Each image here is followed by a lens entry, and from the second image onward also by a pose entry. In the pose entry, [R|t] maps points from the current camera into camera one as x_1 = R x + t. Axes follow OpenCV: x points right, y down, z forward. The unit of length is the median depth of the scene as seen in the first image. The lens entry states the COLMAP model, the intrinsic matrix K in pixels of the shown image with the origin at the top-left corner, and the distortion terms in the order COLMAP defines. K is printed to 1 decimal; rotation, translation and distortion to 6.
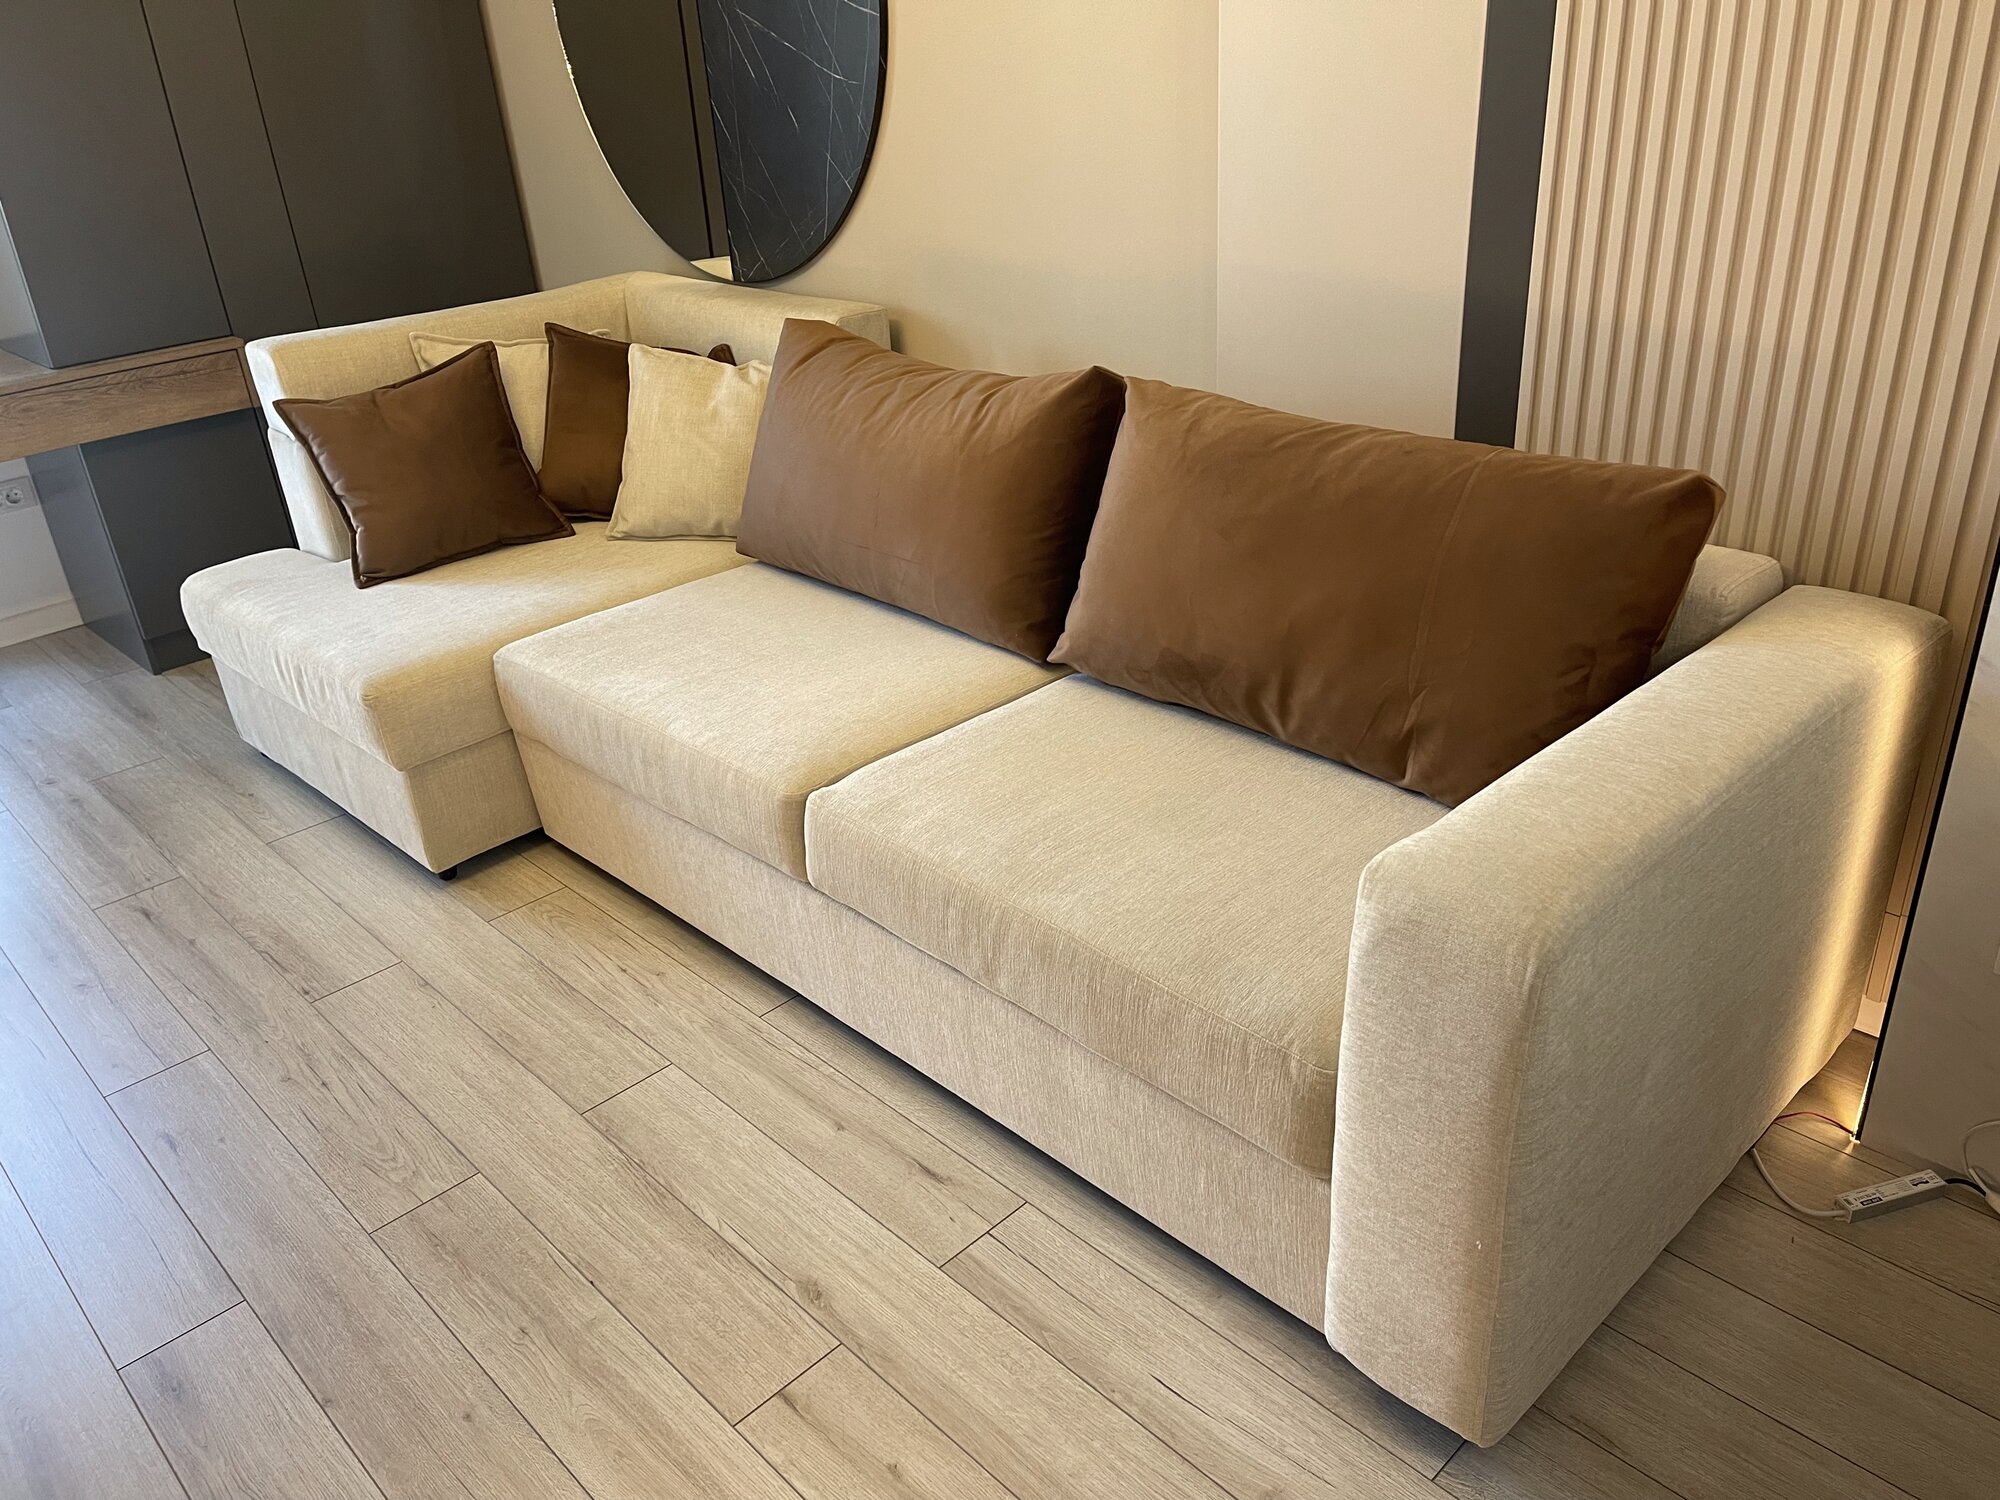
lens RADIAL K [[1525.4, 0, 1012.7], [0, 1525.4, 731.5], [0, 0, 1]] dist [0.081779, -0.103497]
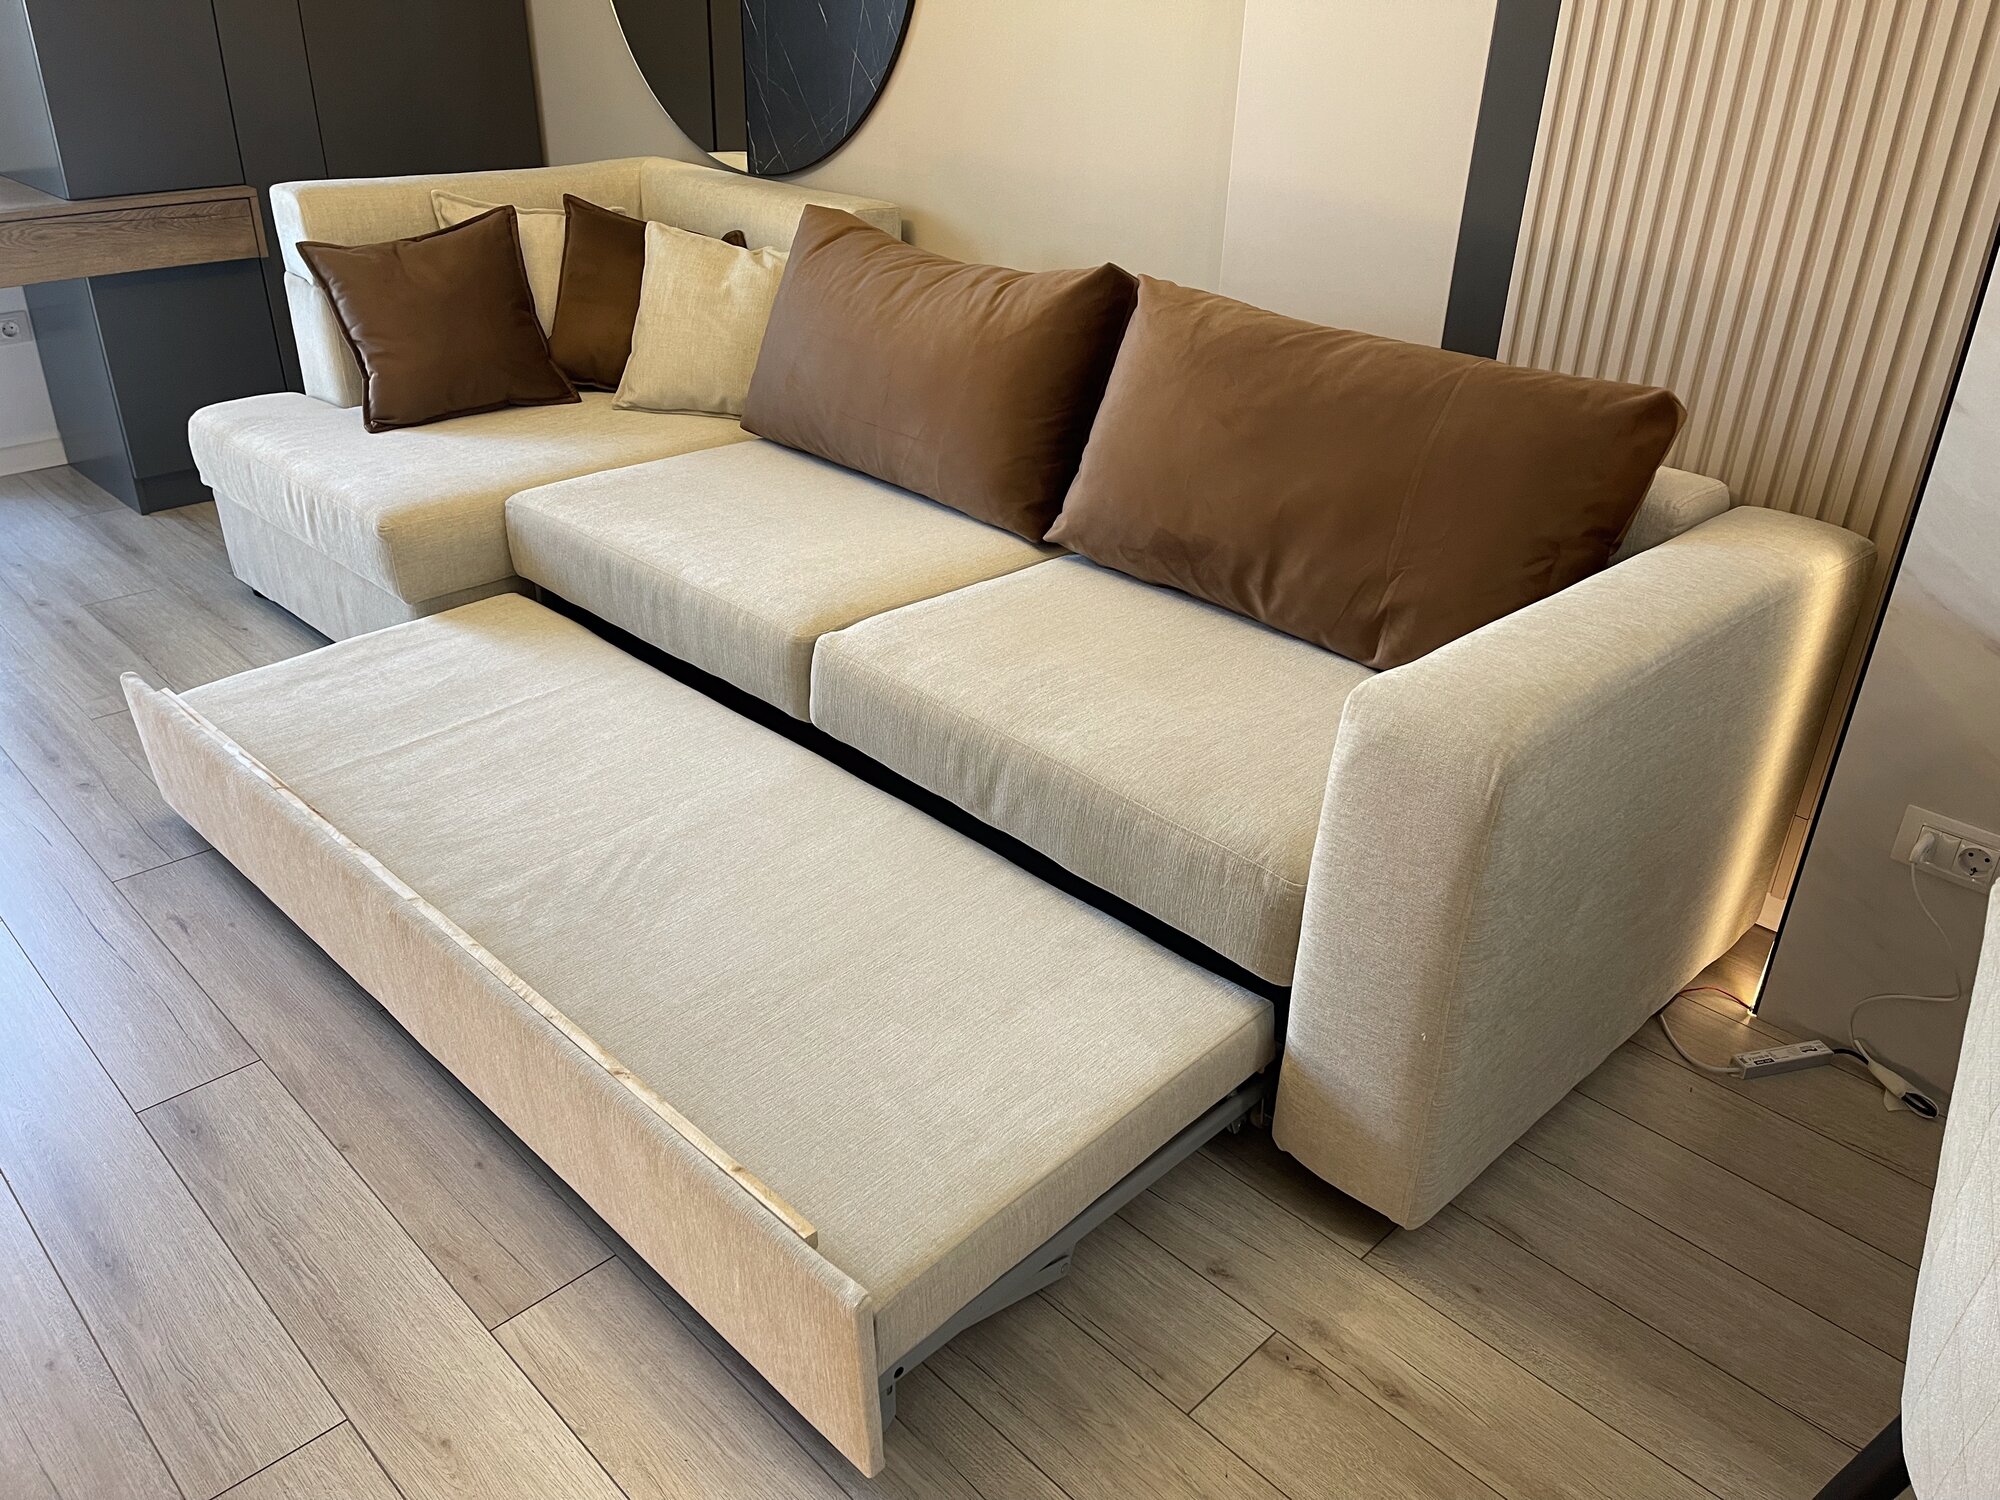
lens RADIAL K [[1525.4, 0, 1009.1], [0, 1525.4, 721.2], [0, 0, 1]] dist [0.081779, -0.103497]
pose [[0.996372, 0.073148, 0.043498, -0.040112], [-0.073834, 0.997167, 0.014374, 0.069555], [-0.042324, -0.017534, 0.998950, -0.063194]]
